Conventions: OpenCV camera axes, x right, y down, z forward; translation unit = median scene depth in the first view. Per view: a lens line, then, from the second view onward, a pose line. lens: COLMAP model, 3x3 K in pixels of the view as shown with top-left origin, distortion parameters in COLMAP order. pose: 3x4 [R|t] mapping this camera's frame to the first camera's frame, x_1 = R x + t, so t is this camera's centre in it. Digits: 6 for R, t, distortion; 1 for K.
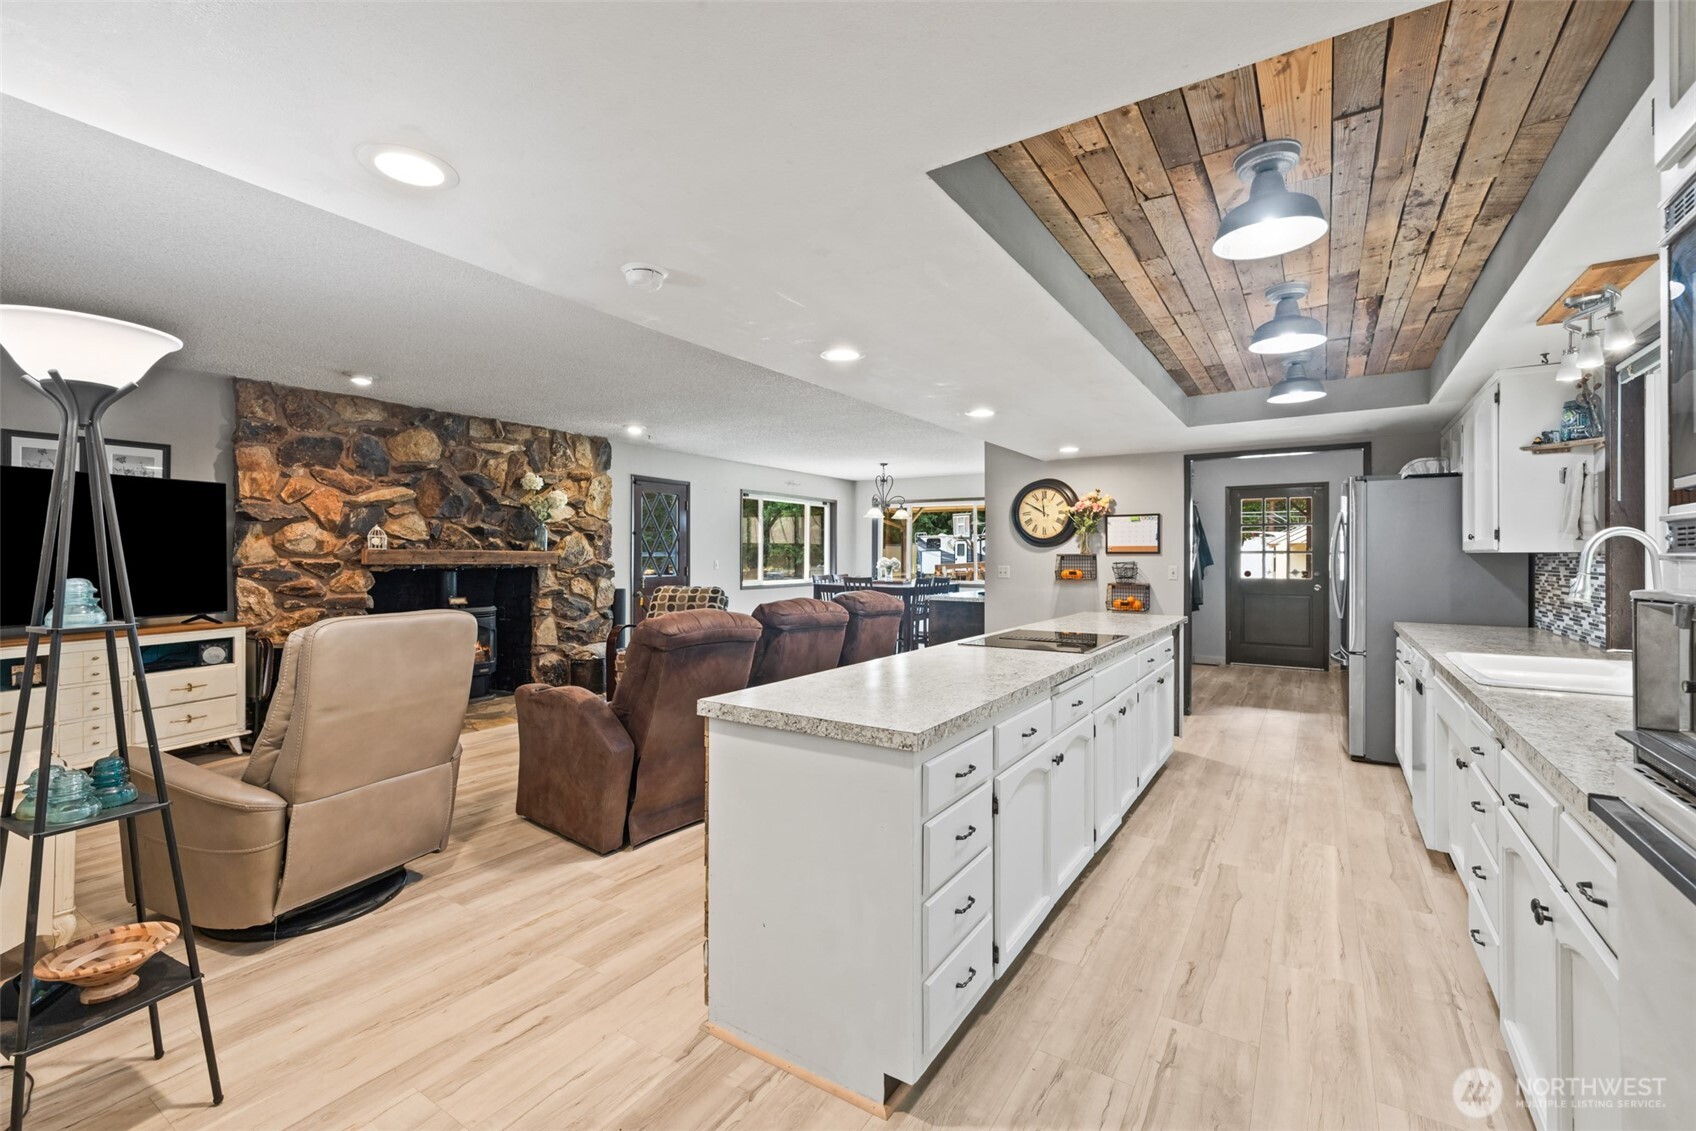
lens RADIAL K [[731.2, 0, 835.4], [0, 731.2, 553.3], [0, 0, 1]] dist [0.003224, 0.001460]
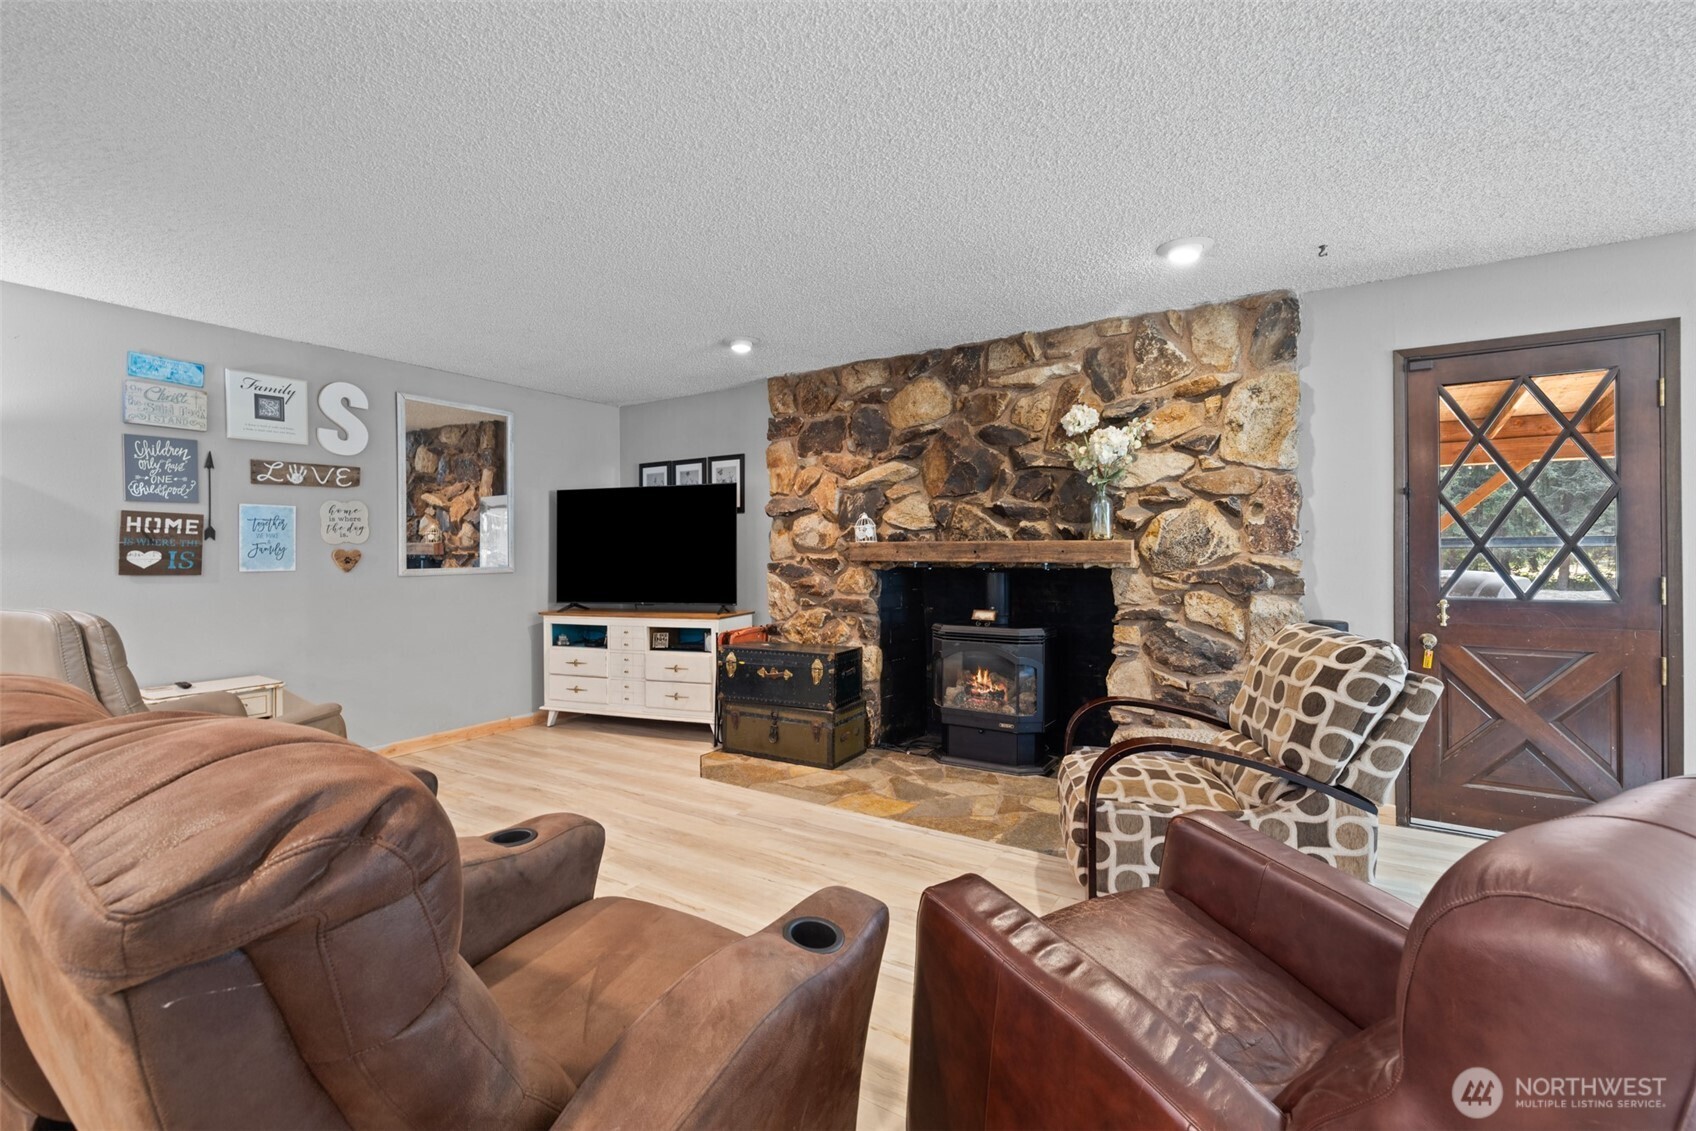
lens RADIAL K [[731.2, 0, 847.9], [0, 731.2, 554.9], [0, 0, 1]] dist [0.003224, 0.001460]
pose [[0.021125, -0.001483, -0.999776, 0.175711], [0.007610, 0.999970, -0.001323, 0.008806], [0.999748, -0.007581, 0.021135, 0.892680]]
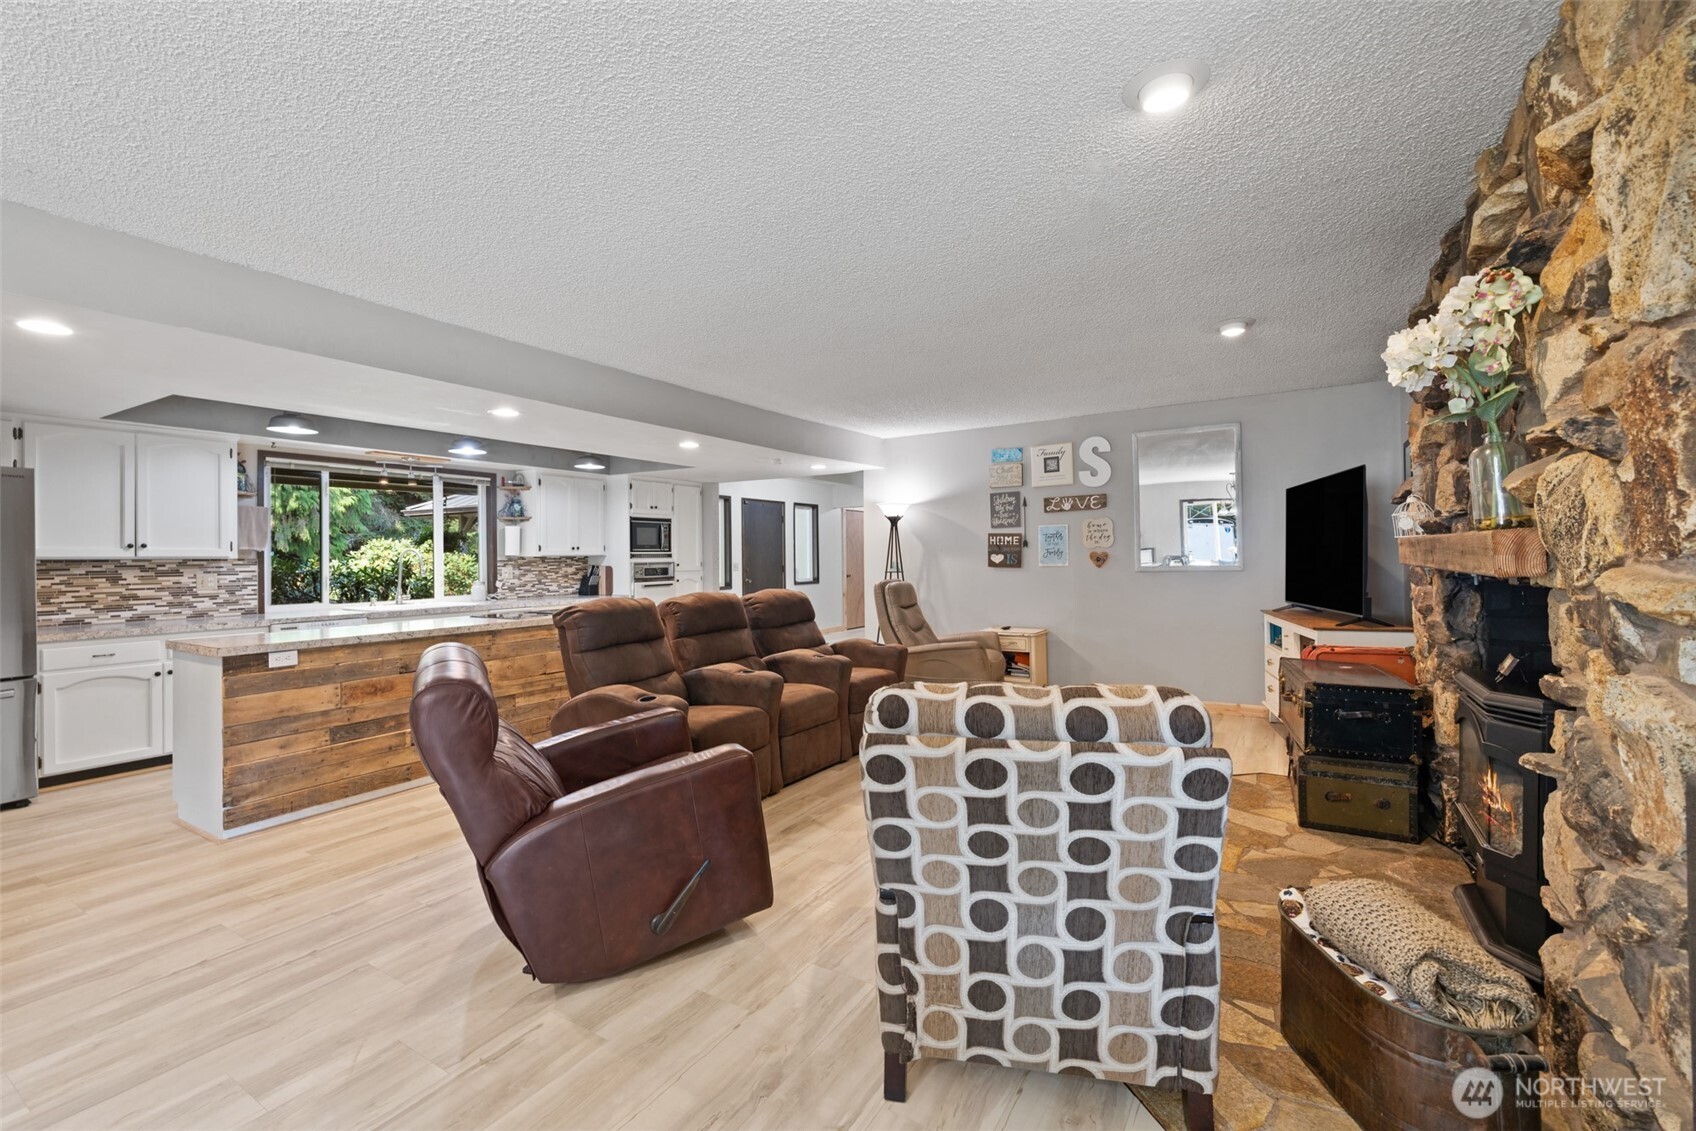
lens RADIAL K [[731.2, 0, 842.7], [0, 731.2, 557.0], [0, 0, 1]] dist [0.003224, 0.001460]
pose [[-0.999636, 0.008720, -0.025523, -0.161909], [0.008835, 0.999951, -0.004396, 0.007474], [0.025483, -0.004620, -0.999665, 1.437757]]
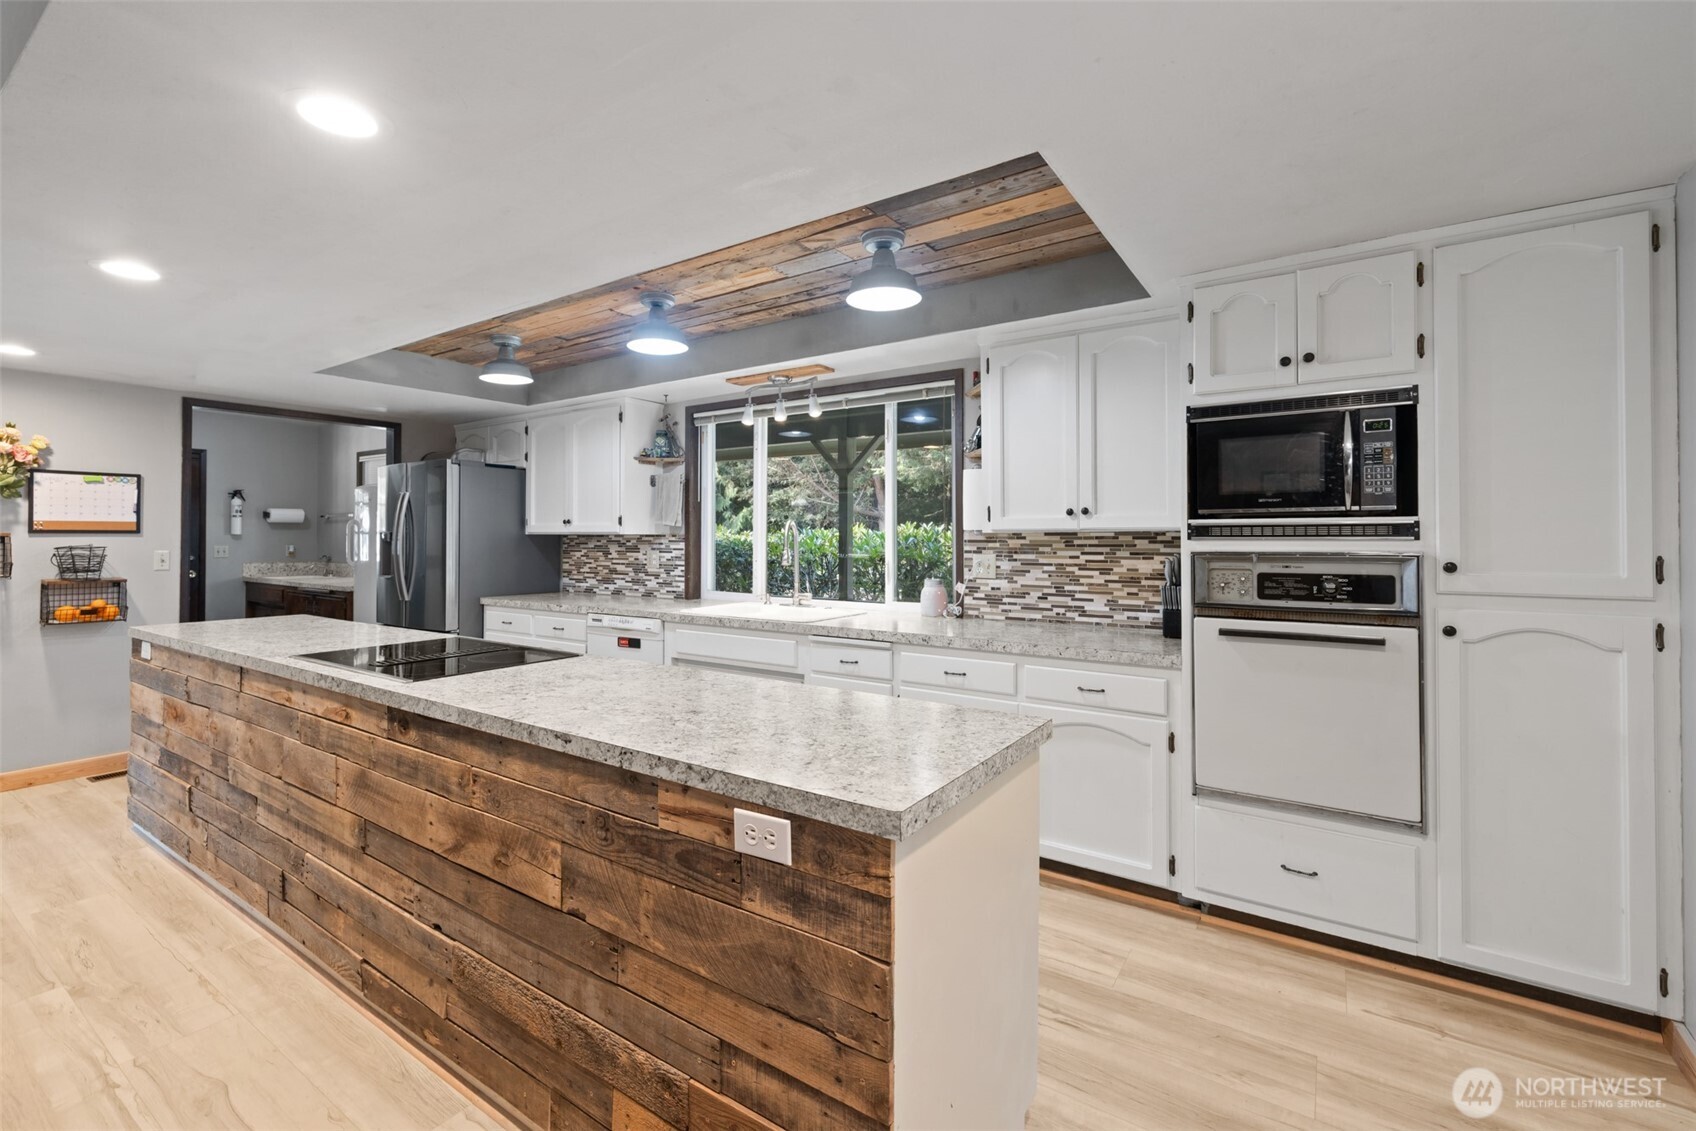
lens RADIAL K [[731.2, 0, 832.9], [0, 731.2, 532.3], [0, 0, 1]] dist [0.003224, 0.001460]
pose [[0.021242, 0.006158, 0.999755, -0.231921], [-0.004768, 0.999970, -0.006058, 0.000656], [-0.999763, -0.004638, 0.021271, 0.338922]]
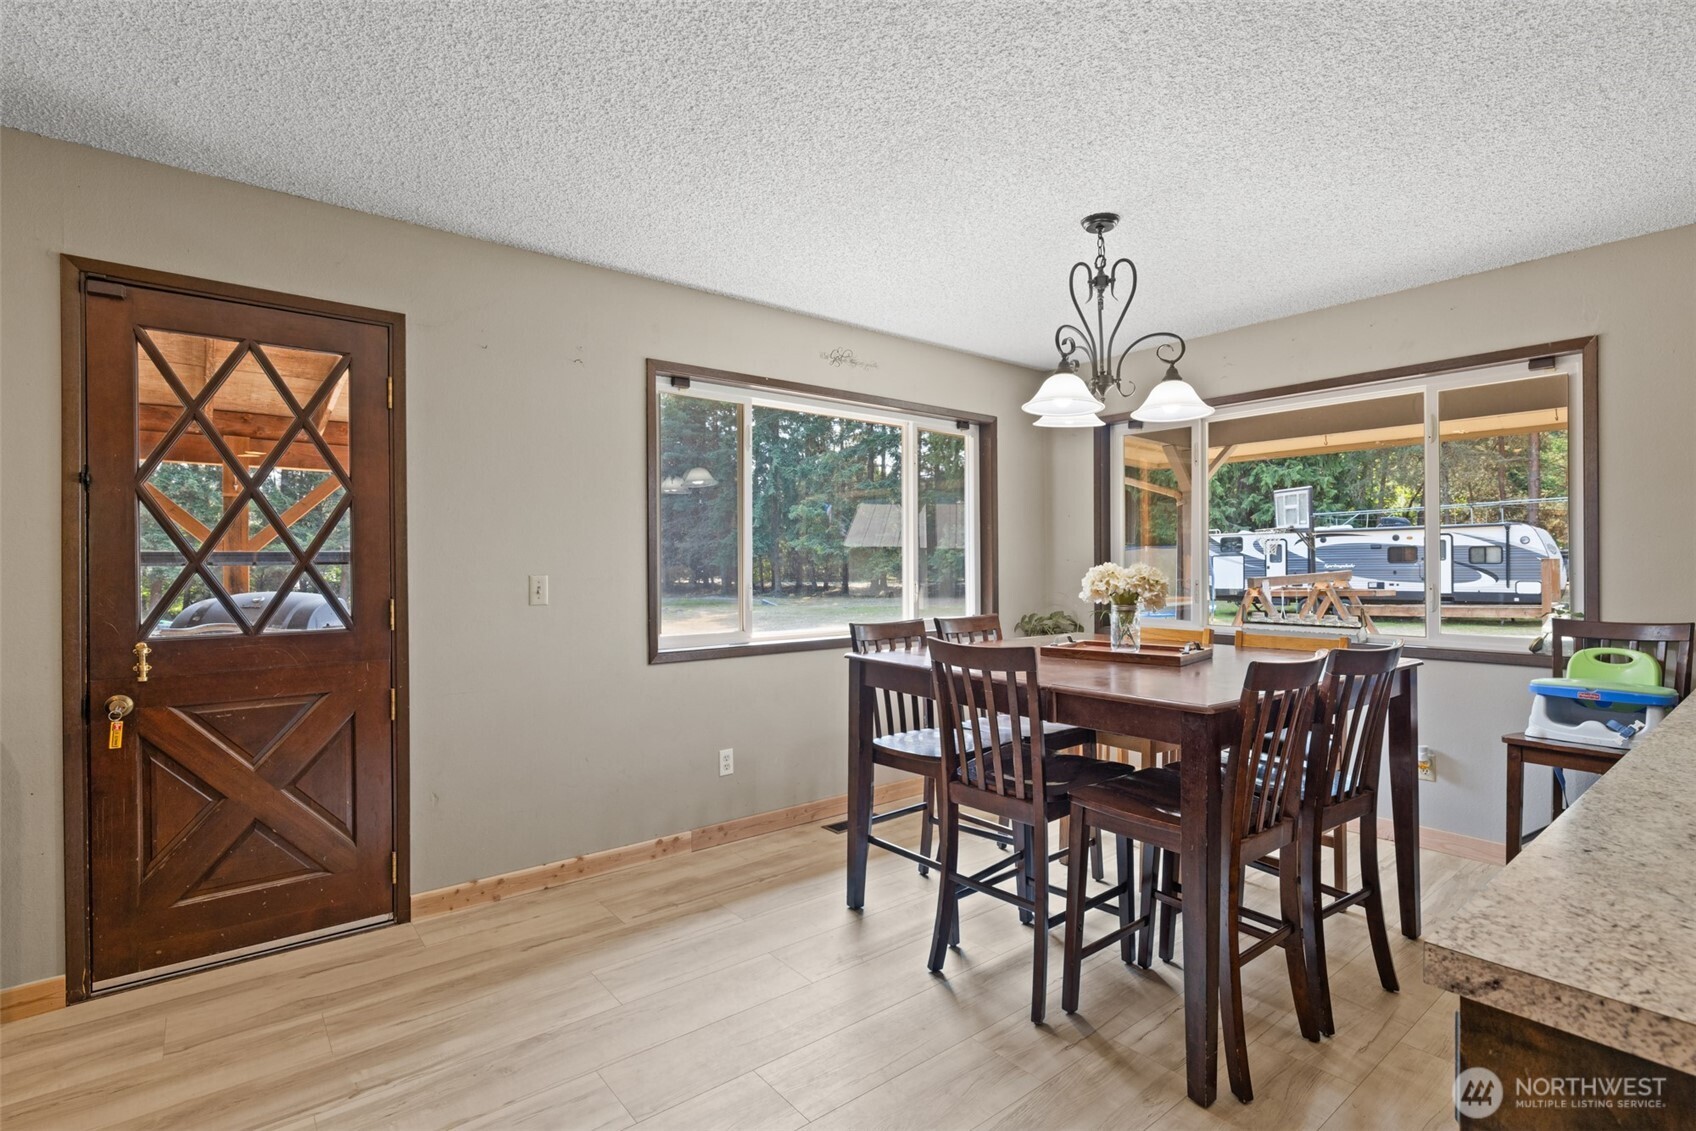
lens RADIAL K [[826.2, 0, 839.1], [0, 826.2, 565.7], [0, 0, 1]] dist [-0.008027, 0.001175]
pose [[0.953867, -0.008477, -0.300109, 0.100844], [0.009523, 0.999953, 0.002023, 0.008554], [0.300078, -0.004787, 0.953903, 1.054733]]
